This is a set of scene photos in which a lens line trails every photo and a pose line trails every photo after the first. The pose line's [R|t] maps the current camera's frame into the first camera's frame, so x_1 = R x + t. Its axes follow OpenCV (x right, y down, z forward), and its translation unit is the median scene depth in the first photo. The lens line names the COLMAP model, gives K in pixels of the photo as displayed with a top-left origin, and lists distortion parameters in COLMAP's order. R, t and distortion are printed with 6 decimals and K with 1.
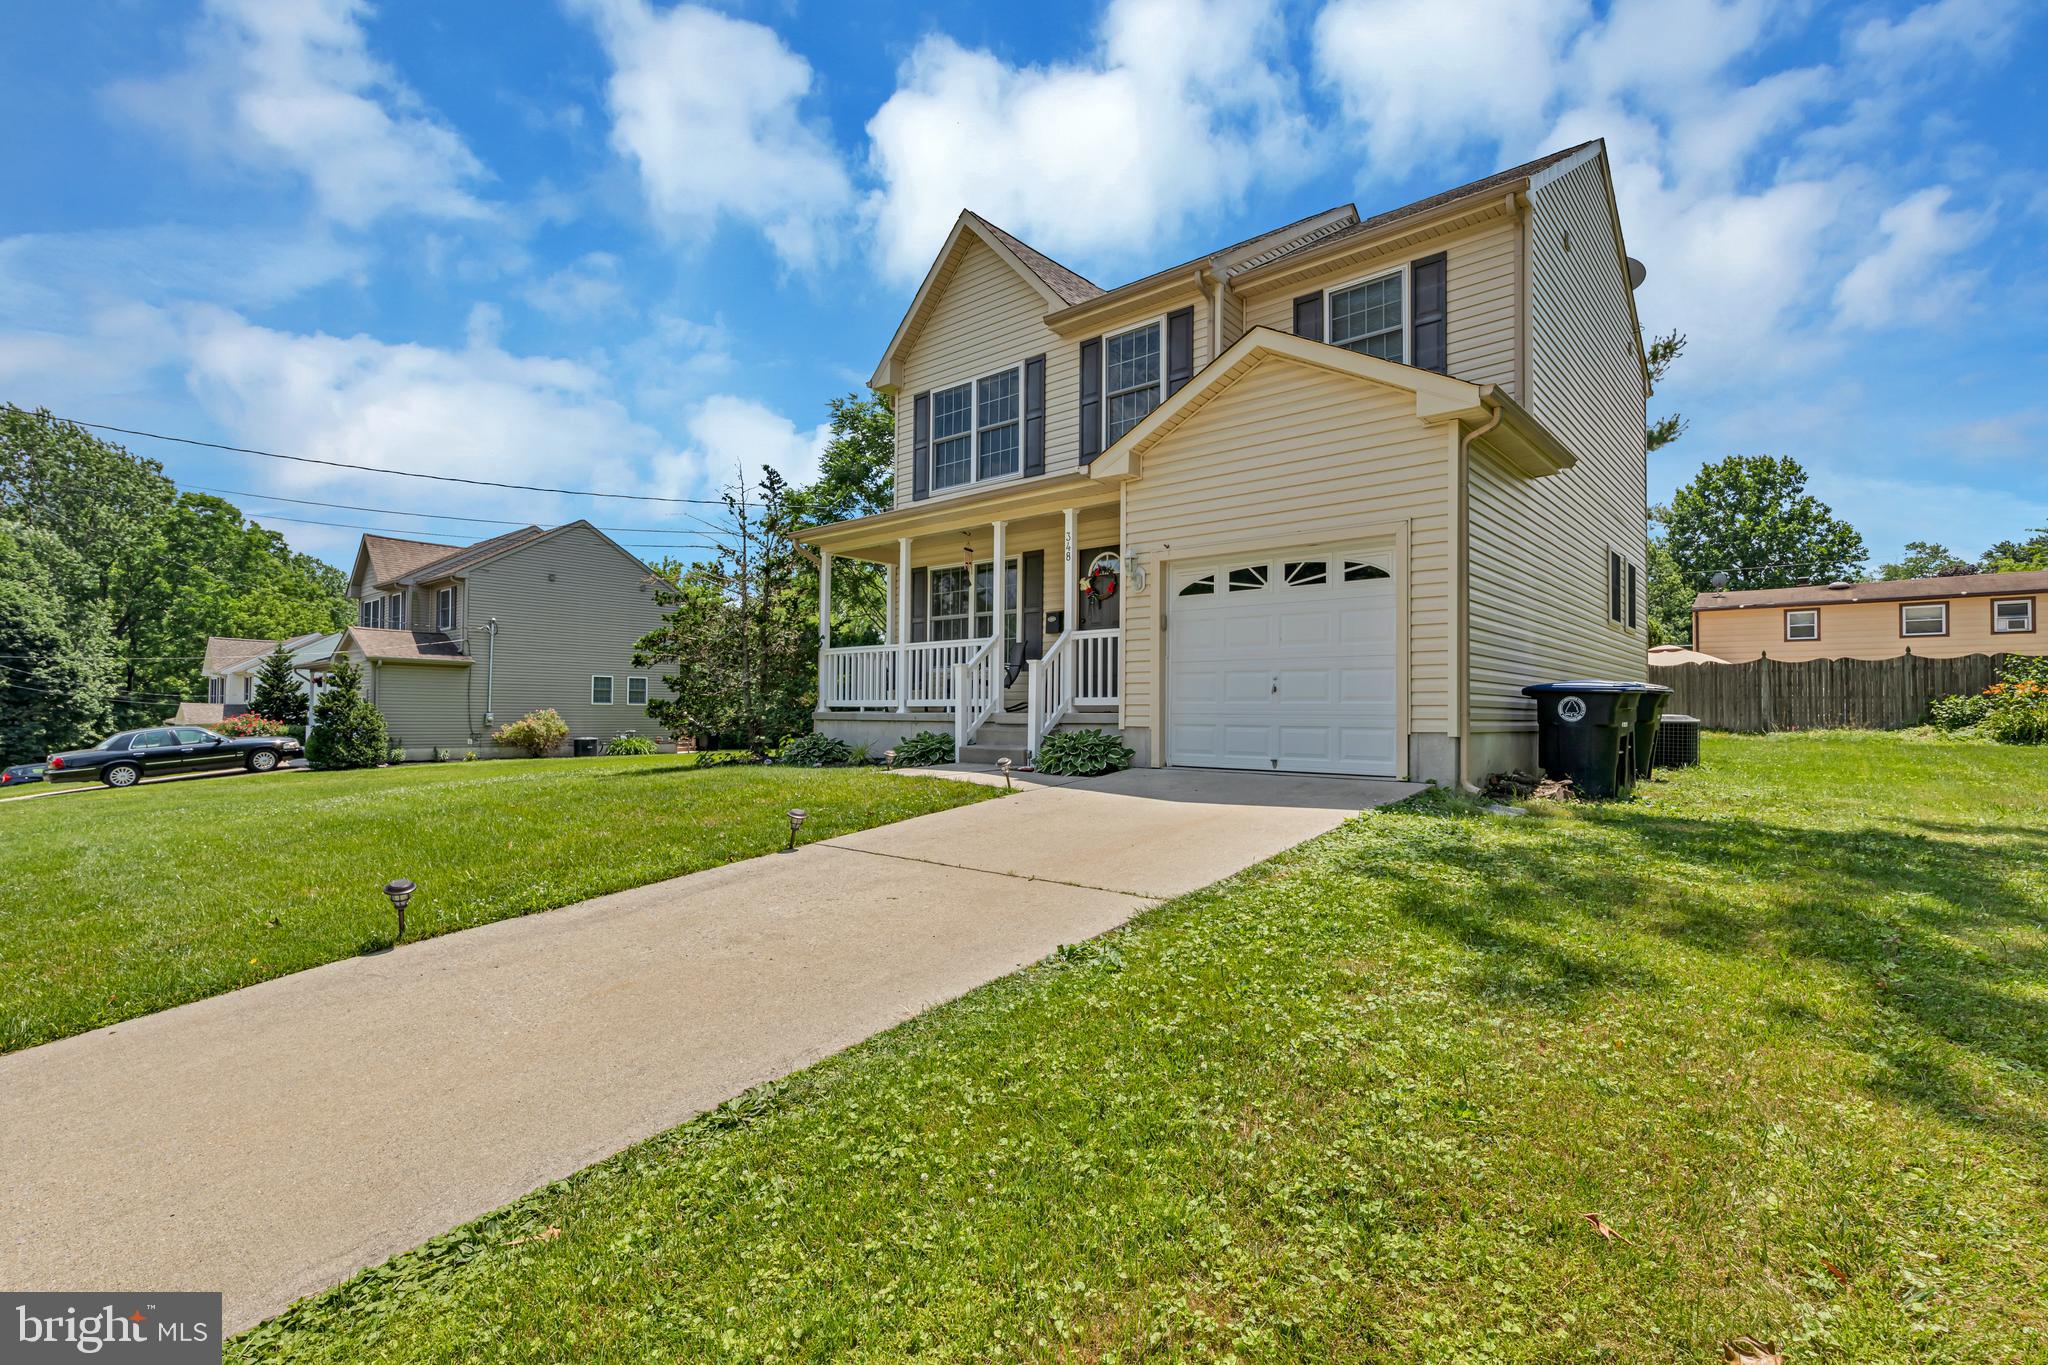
lens RADIAL K [[926.8, 0, 1024.0], [0, 926.8, 682.5], [0, 0, 1]] dist [0.034144, 0.000180]
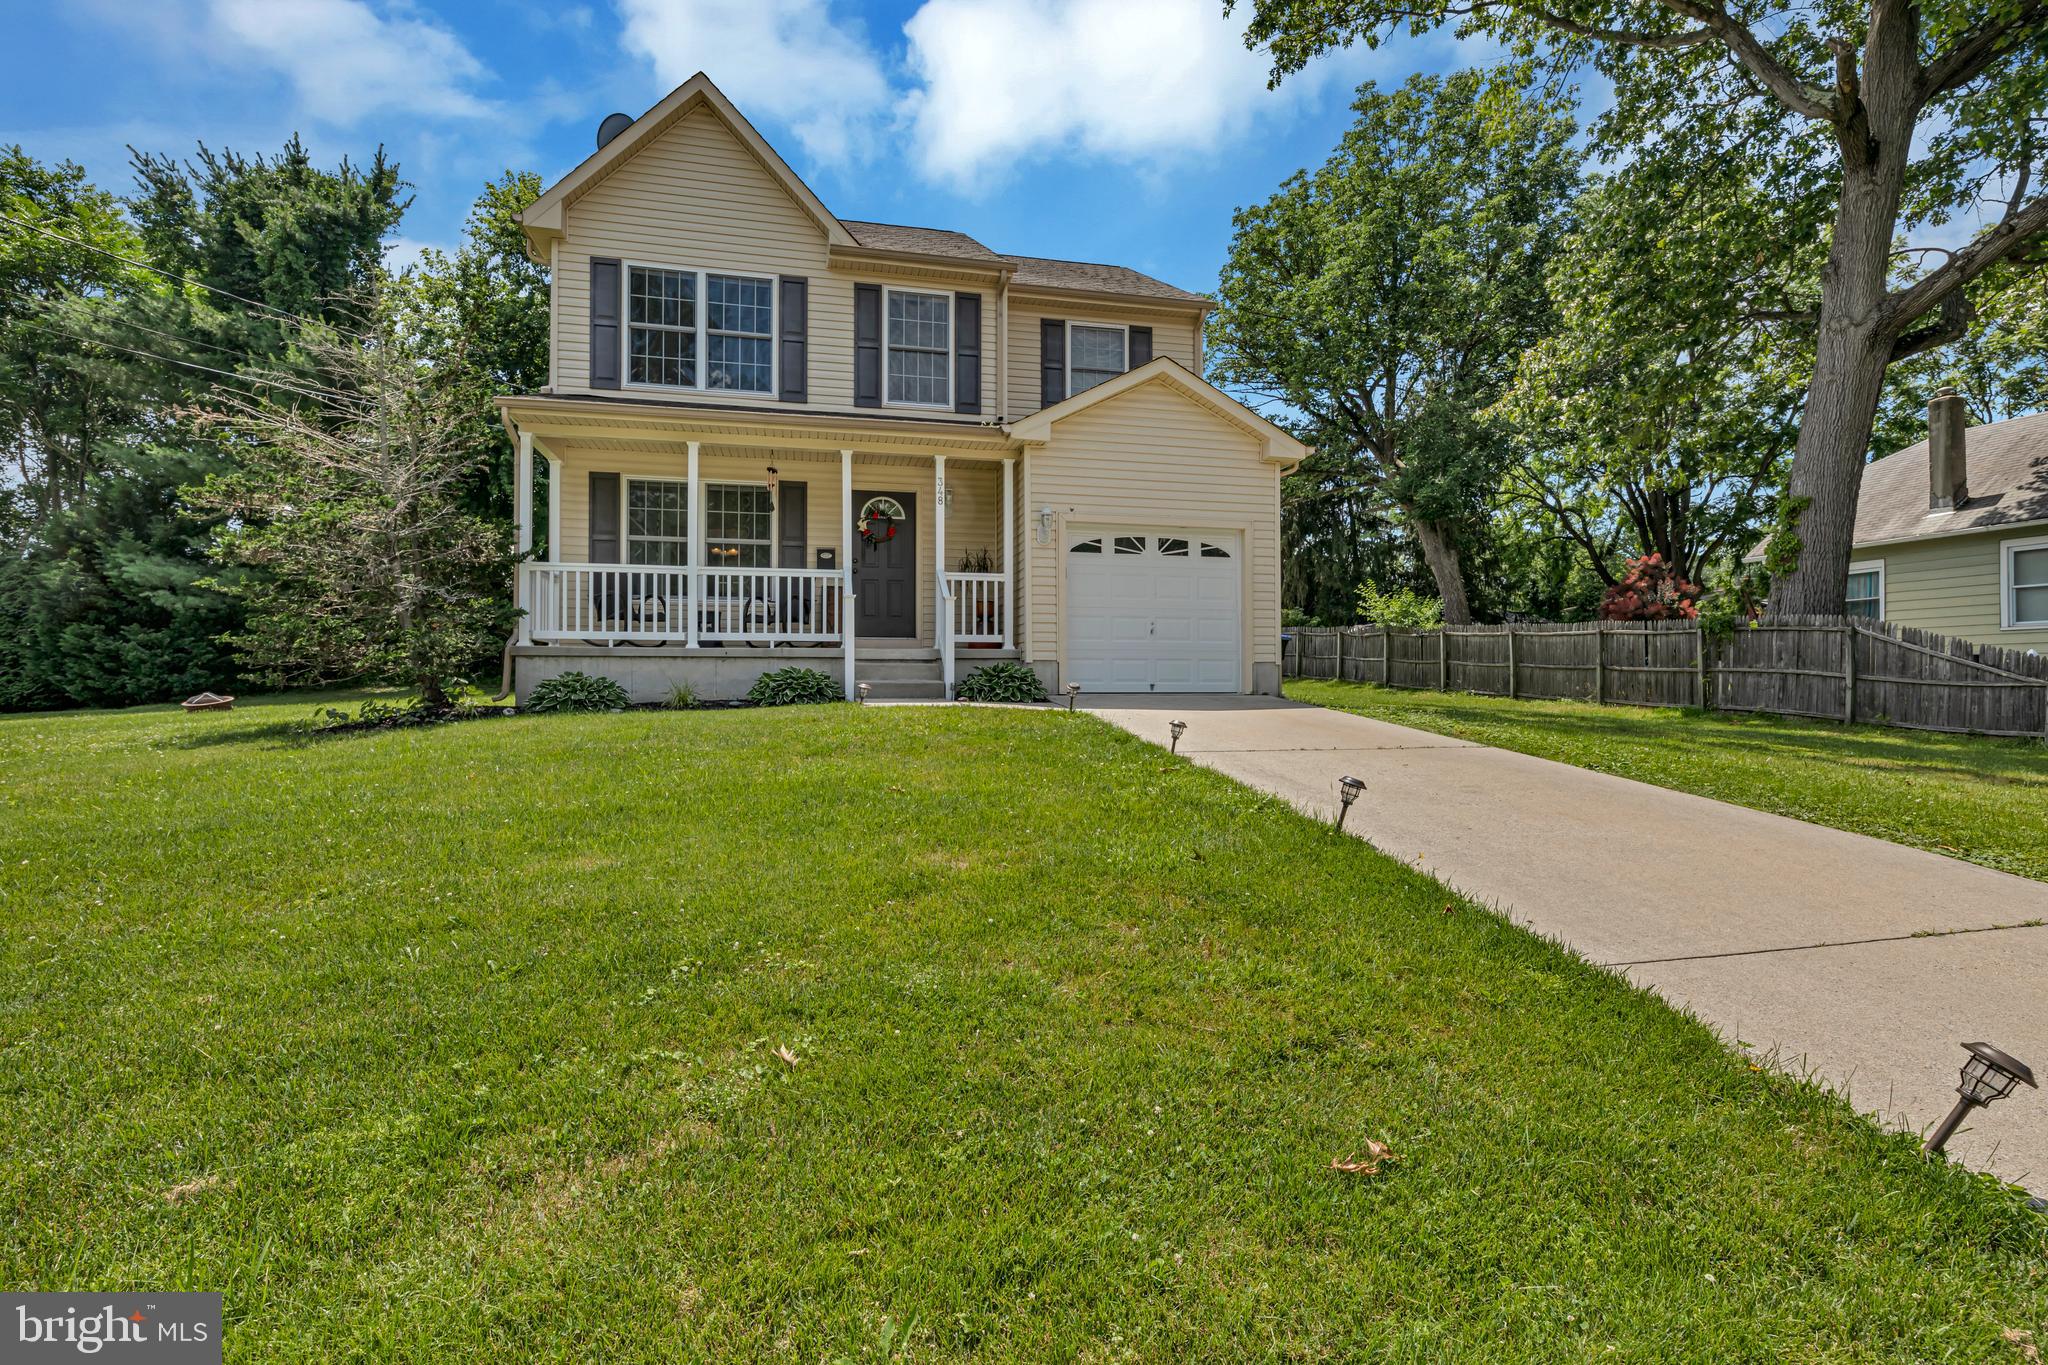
lens RADIAL K [[929.0, 0, 1025.9], [0, 929.0, 660.3], [0, 0, 1]] dist [0.009900, 0.000311]
pose [[0.596749, 0.011823, 0.802341, -0.630840], [-0.023738, 0.999714, 0.002924, 0.034112], [-0.802077, -0.020791, 0.596859, 0.245654]]
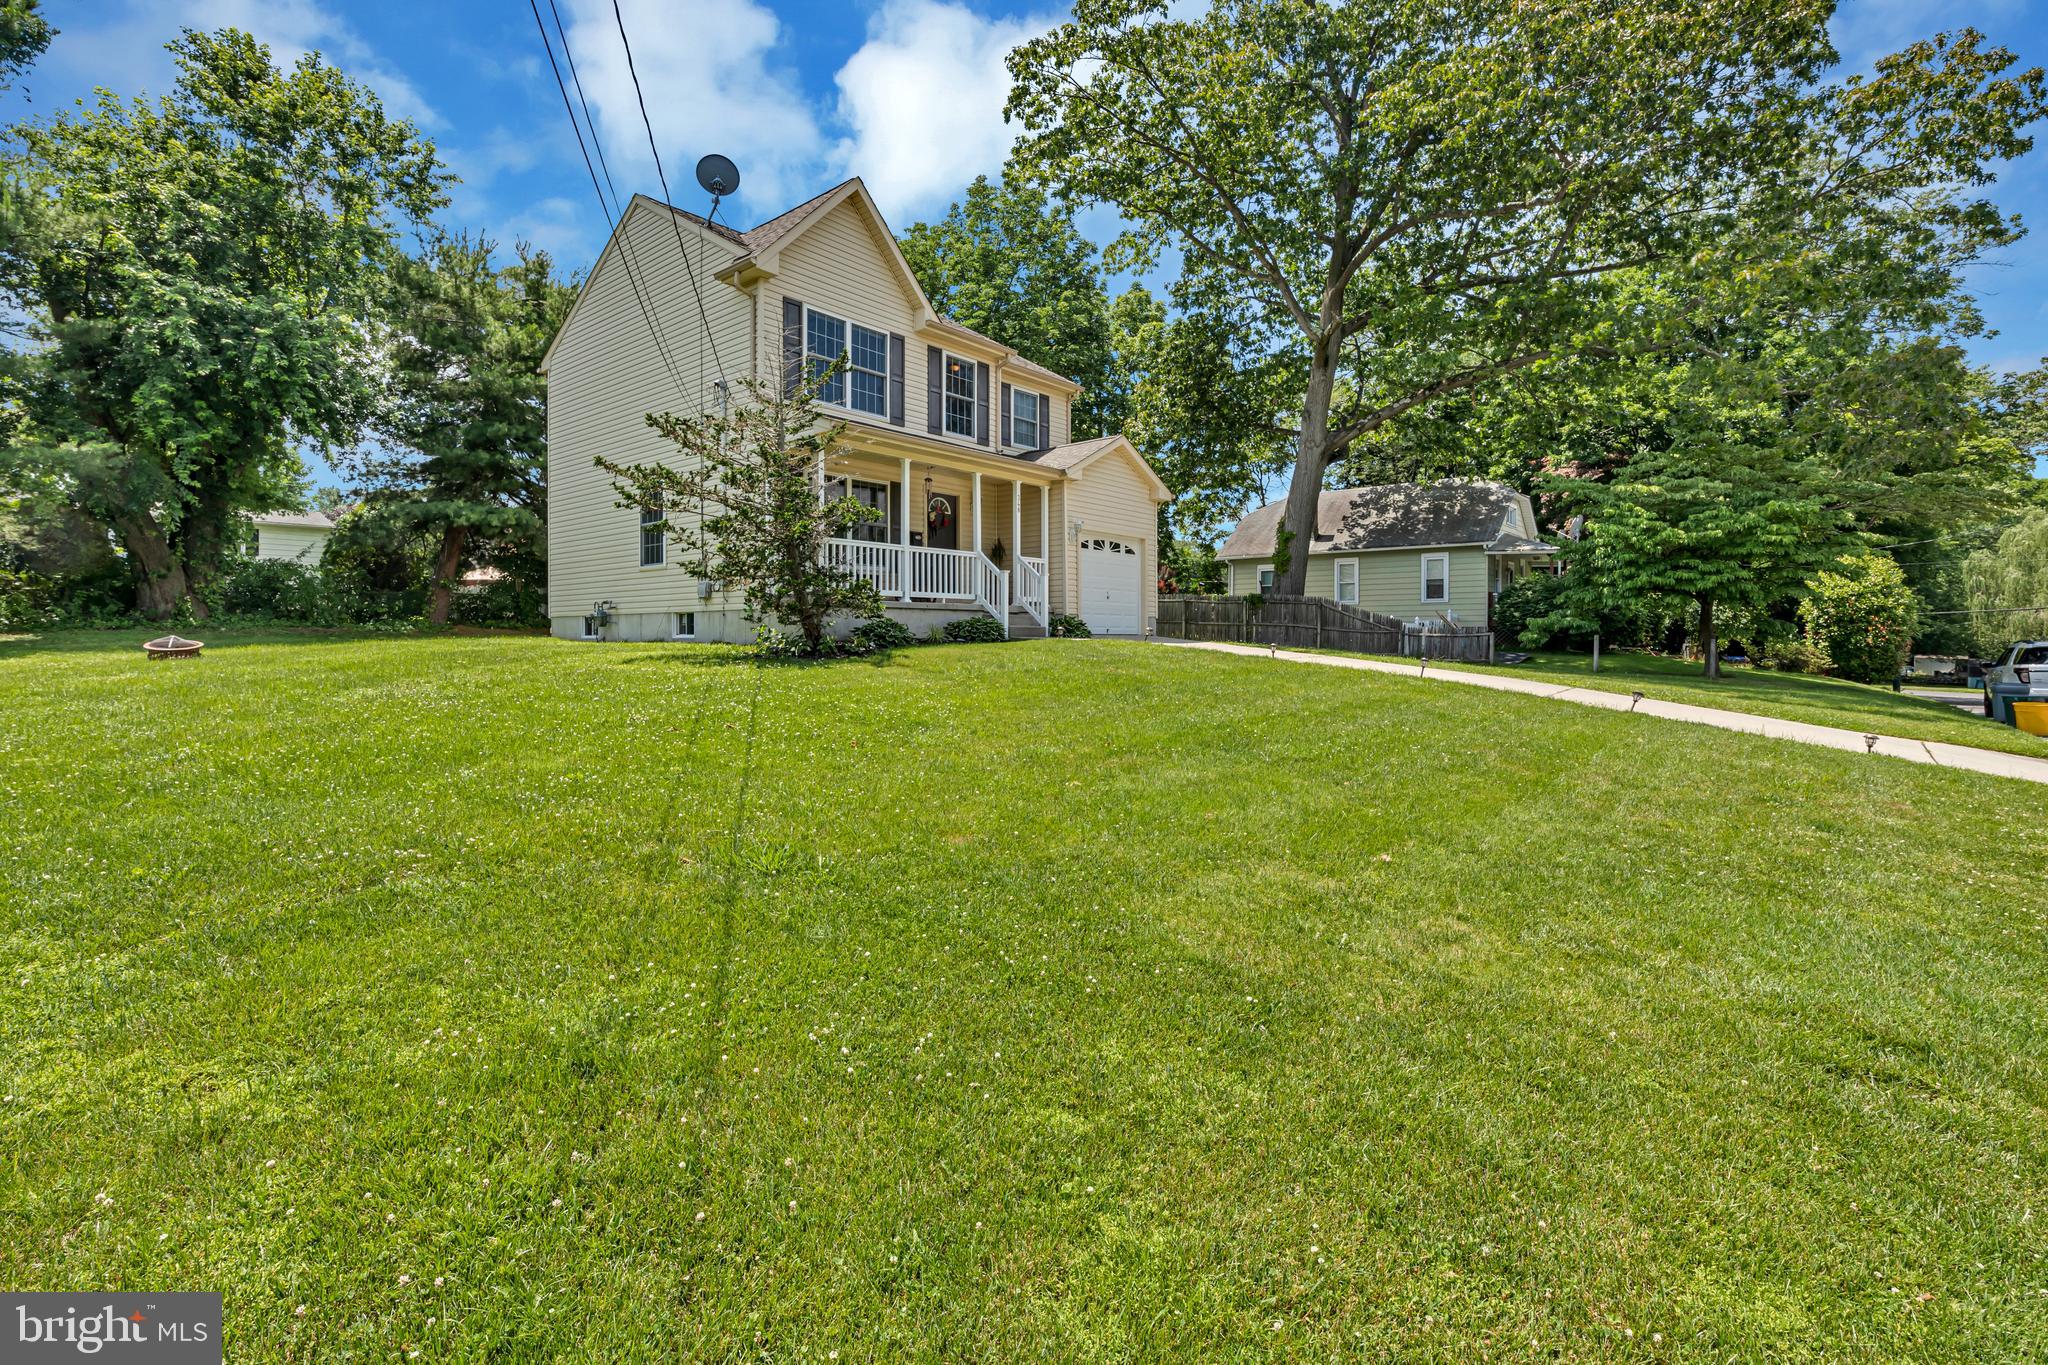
lens RADIAL K [[901.3, 0, 1021.8], [0, 901.3, 627.8], [0, 0, 1]] dist [-0.015131, -0.000020]
pose [[-0.005601, -0.009228, 0.999942, -1.330085], [-0.042563, 0.999053, 0.008981, 0.049598], [-0.999078, -0.042510, -0.005988, 0.850129]]
